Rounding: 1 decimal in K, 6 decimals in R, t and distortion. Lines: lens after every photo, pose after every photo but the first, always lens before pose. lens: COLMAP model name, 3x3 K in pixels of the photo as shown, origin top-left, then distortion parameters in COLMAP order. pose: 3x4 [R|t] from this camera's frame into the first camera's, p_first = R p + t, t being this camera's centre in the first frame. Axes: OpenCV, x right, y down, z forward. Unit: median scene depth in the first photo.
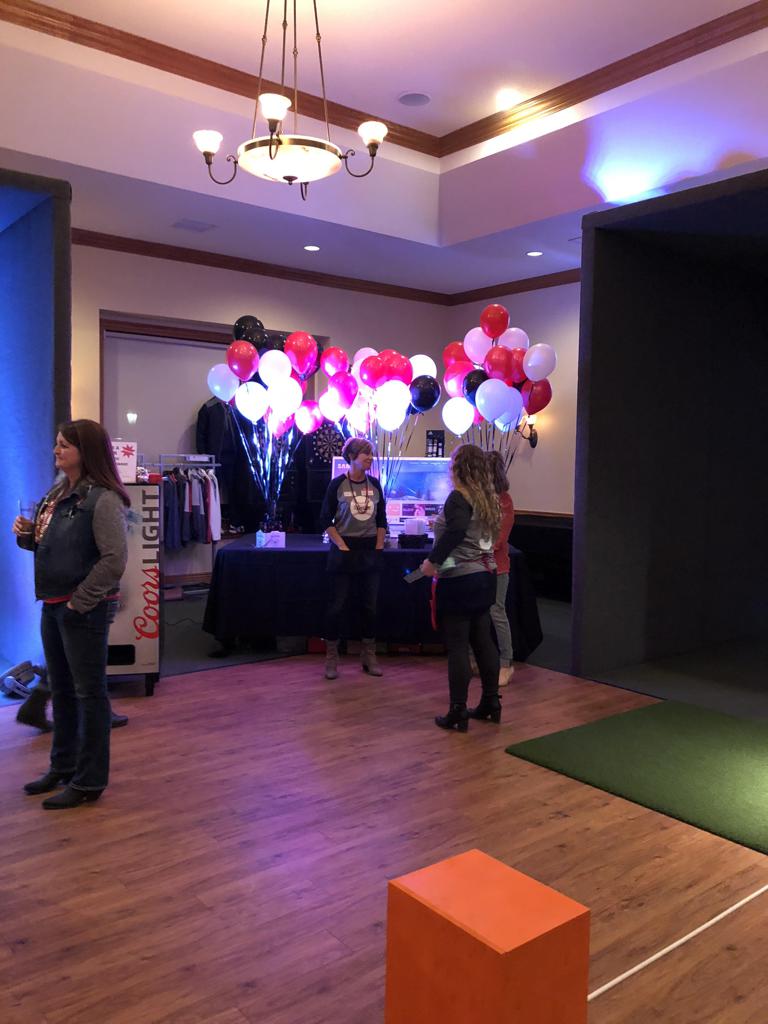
lens RADIAL K [[816.2, 0, 380.4], [0, 816.2, 510.9], [0, 0, 1]] dist [0.035796, -0.045629]
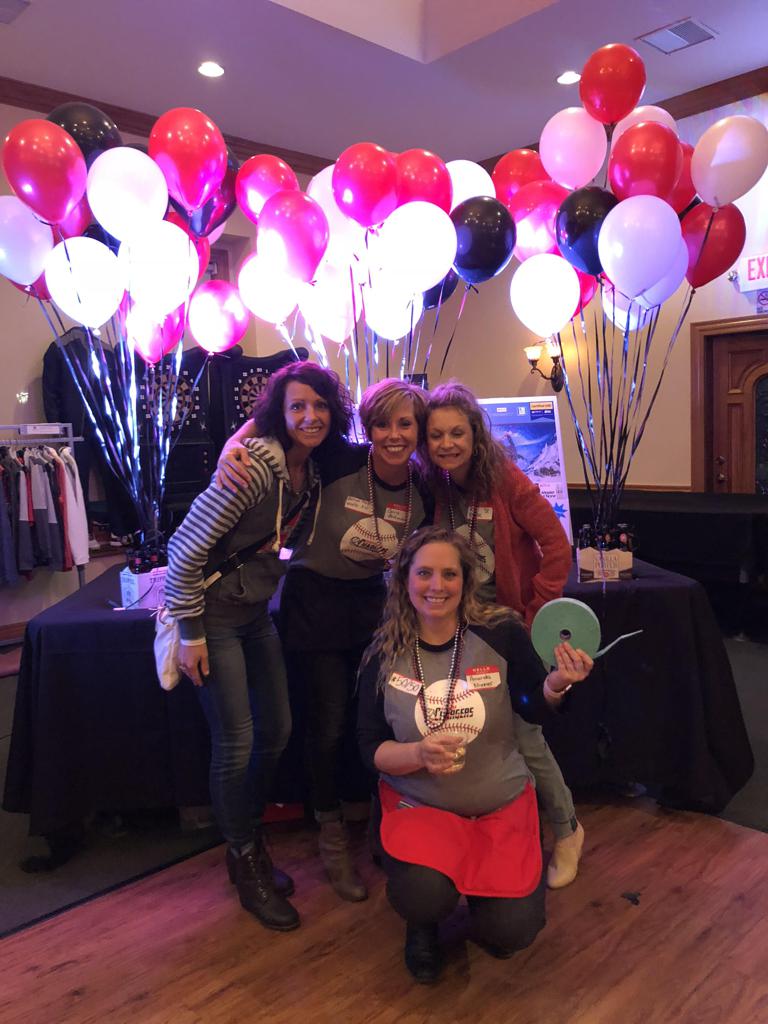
lens RADIAL K [[816.2, 0, 391.2], [0, 816.2, 511.7], [0, 0, 1]] dist [0.035796, -0.045629]
pose [[0.993501, -0.060409, 0.096475, -0.042451], [0.057089, 0.997690, 0.036814, -0.016700], [-0.098476, -0.031067, 0.994654, 0.534205]]
